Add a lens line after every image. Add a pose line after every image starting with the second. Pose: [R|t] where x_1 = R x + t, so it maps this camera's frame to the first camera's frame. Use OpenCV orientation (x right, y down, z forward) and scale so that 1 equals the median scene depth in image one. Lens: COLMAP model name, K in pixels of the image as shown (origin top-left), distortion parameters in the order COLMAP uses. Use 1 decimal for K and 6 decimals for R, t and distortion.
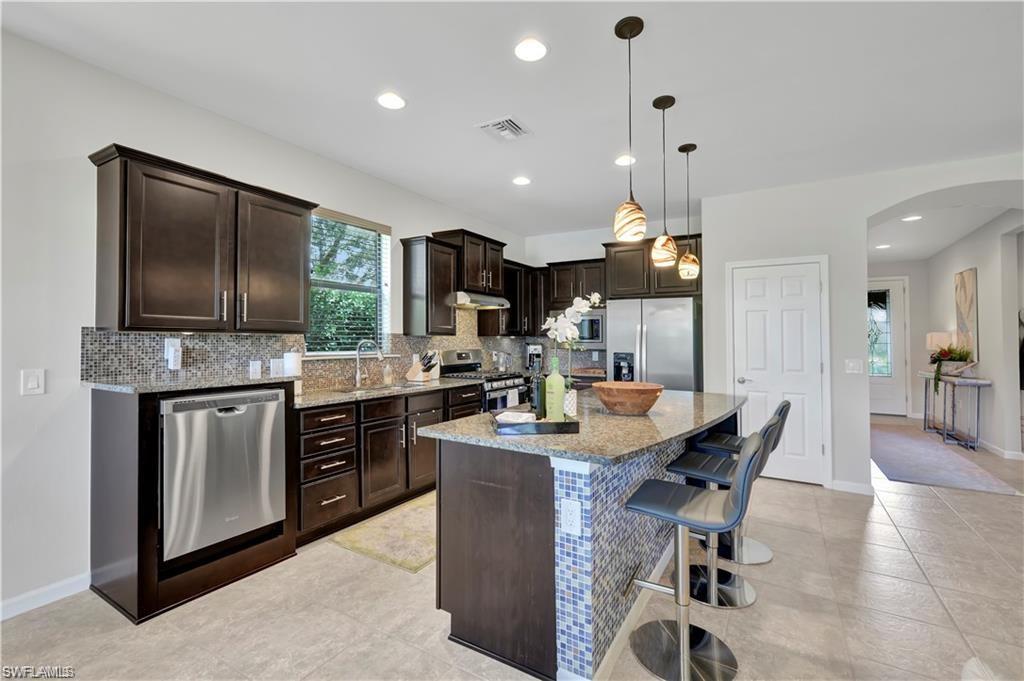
lens RADIAL K [[445.8, 0, 517.4], [0, 445.8, 332.3], [0, 0, 1]] dist [0.001294, 0.000397]
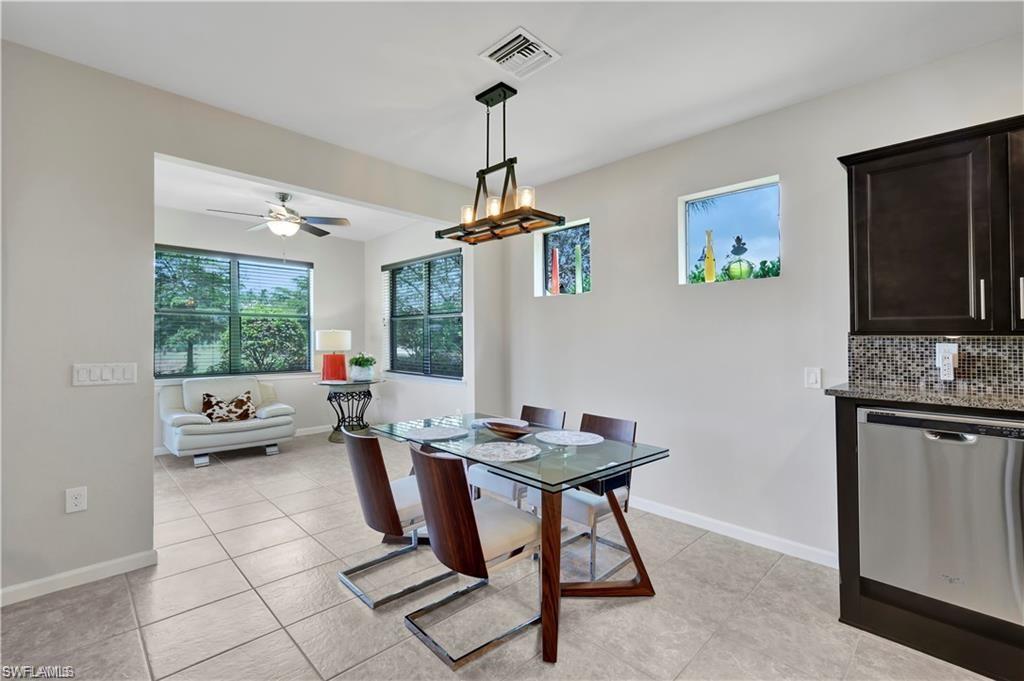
lens RADIAL K [[444.9, 0, 507.9], [0, 444.9, 349.2], [0, 0, 1]] dist [0.000545, -0.000201]
pose [[-0.256034, 0.016850, -0.966521, 0.254407], [0.007296, 0.999853, 0.015498, 0.006140], [0.966640, -0.003084, -0.256120, 0.418593]]
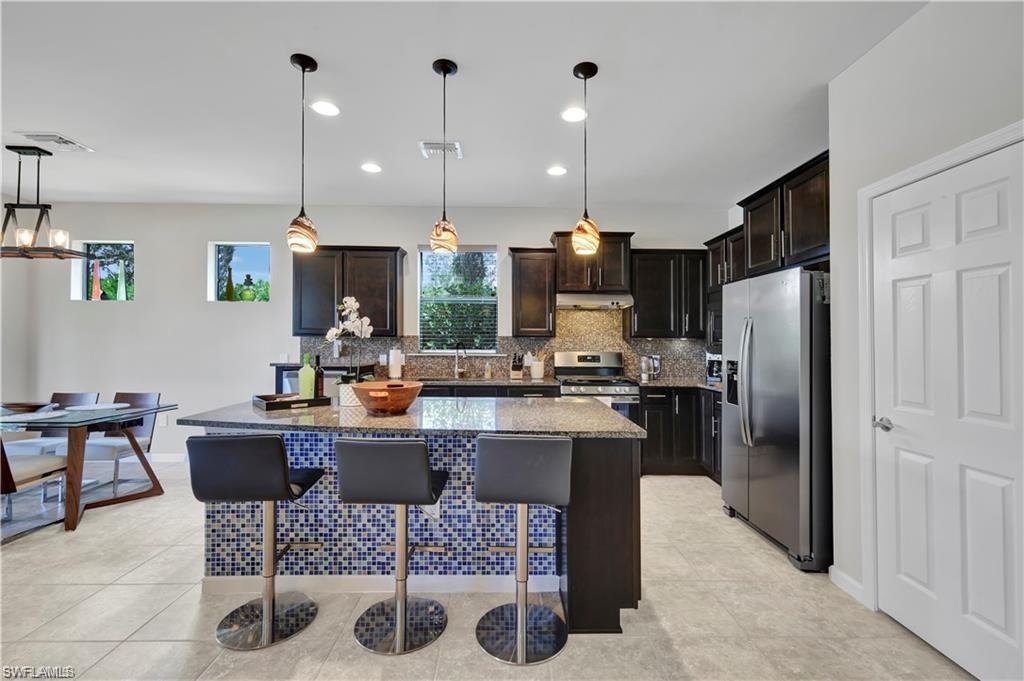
lens RADIAL K [[459.5, 0, 517.6], [0, 459.5, 326.5], [0, 0, 1]] dist [0.008281, 0.000003]
pose [[0.526156, -0.029210, -0.849886, 1.202700], [0.010069, 0.999554, -0.028121, 0.018168], [0.850329, 0.006238, 0.526215, 0.648255]]
